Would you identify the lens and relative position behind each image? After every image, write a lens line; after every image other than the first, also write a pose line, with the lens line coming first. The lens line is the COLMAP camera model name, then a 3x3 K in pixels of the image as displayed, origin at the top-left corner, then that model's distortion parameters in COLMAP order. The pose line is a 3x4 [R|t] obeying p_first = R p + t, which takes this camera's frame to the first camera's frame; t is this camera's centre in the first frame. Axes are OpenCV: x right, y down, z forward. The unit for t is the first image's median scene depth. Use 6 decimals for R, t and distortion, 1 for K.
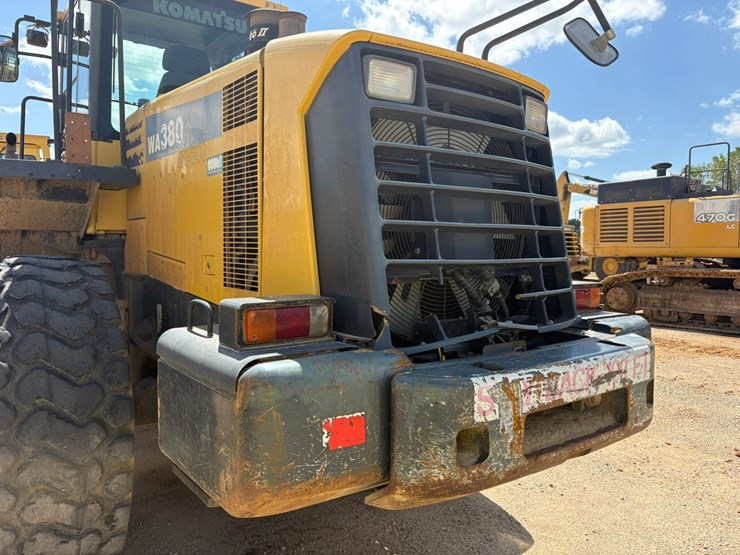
lens RADIAL K [[560.6, 0, 366.0], [0, 560.6, 278.5], [0, 0, 1]] dist [0.051011, -0.045141]
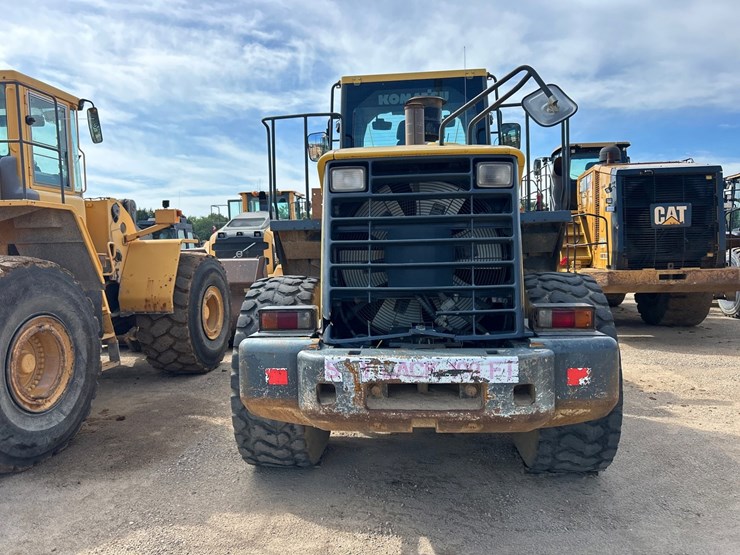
lens RADIAL K [[560.6, 0, 365.5], [0, 560.6, 285.5], [0, 0, 1]] dist [0.051011, -0.045141]
pose [[0.747254, 0.021048, -0.664205, 1.160003], [-0.015489, 0.999778, 0.014256, -0.060097], [0.664357, -0.000365, 0.747415, -0.201465]]
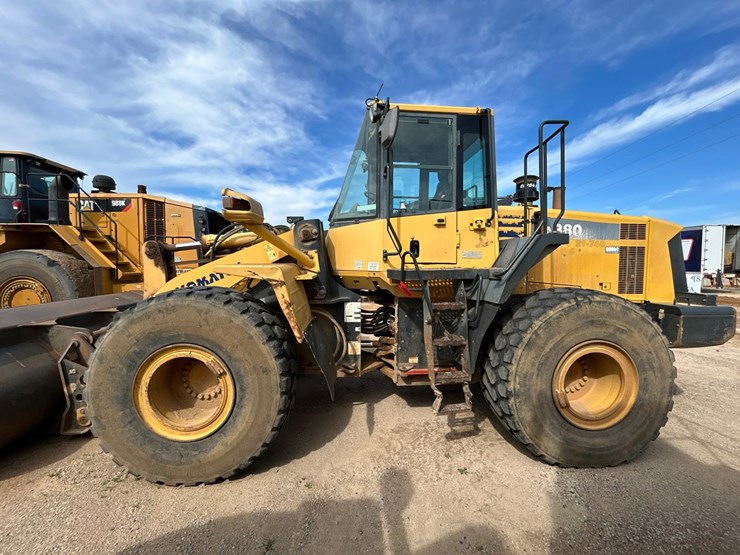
lens RADIAL K [[297.6, 0, 364.4], [0, 297.6, 277.9], [0, 0, 1]] dist [-0.002294, 0.000337]
pose [[0.528880, -0.043916, 0.847560, -2.861857], [0.046302, 0.998666, 0.022853, -0.205304], [-0.847433, 0.027157, 0.530207, 1.689280]]
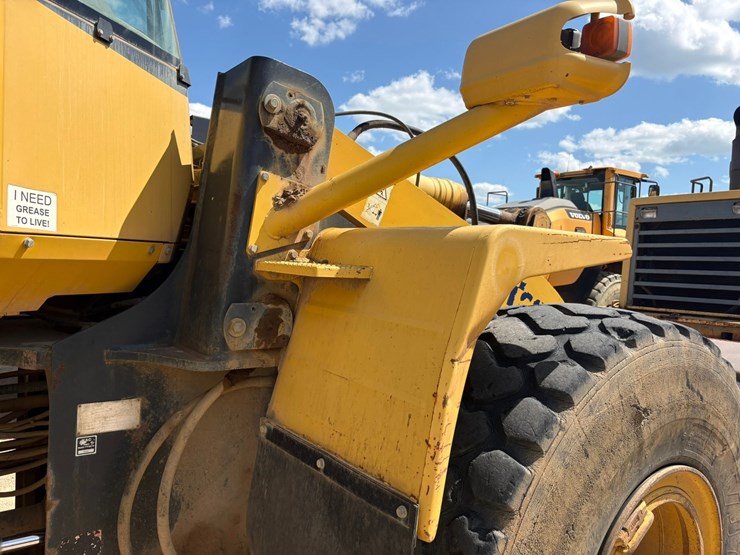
lens RADIAL K [[560.6, 0, 373.8], [0, 560.6, 279.5], [0, 0, 1]] dist [0.051011, -0.045141]
pose [[0.016965, 0.040664, -0.999029, -0.029389], [-0.115870, 0.992521, 0.038431, -0.252972], [0.993119, 0.115106, 0.021550, 3.435443]]
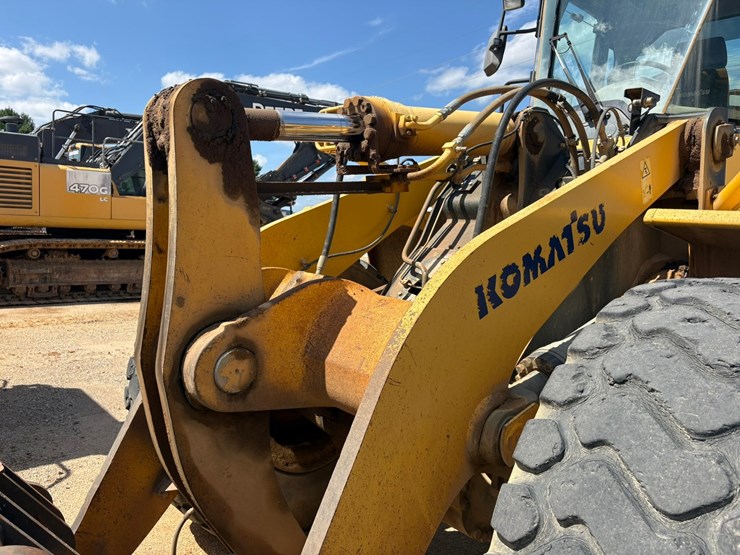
lens RADIAL K [[560.6, 0, 366.6], [0, 560.6, 272.8], [0, 0, 1]] dist [0.051011, -0.045141]
pose [[-0.105732, -0.082626, 0.990956, -2.805929], [0.004337, 0.996494, 0.083550, -0.253170], [-0.994385, 0.013132, -0.105003, 3.832472]]
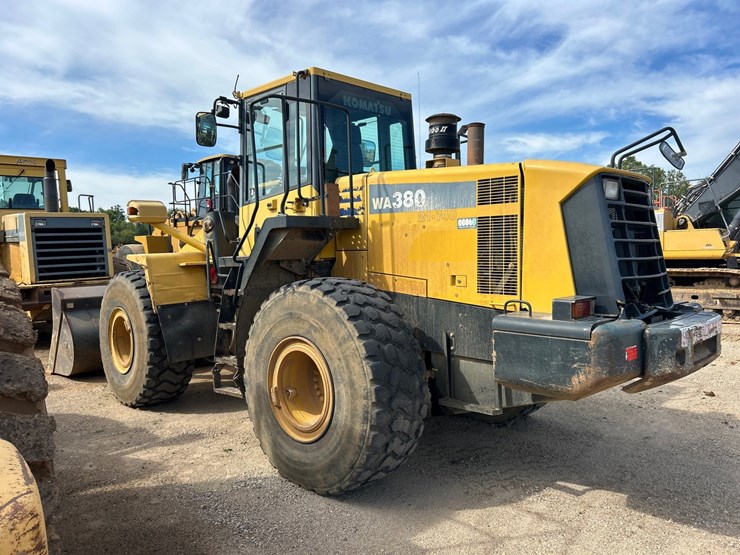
lens RADIAL K [[560.6, 0, 366.8], [0, 560.6, 282.7], [0, 0, 1]] dist [0.051011, -0.045141]
pose [[0.987832, -0.028924, 0.152811, -1.127700], [0.029003, 0.999578, 0.001707, -0.041852], [-0.152796, 0.002746, 0.988254, -0.870477]]
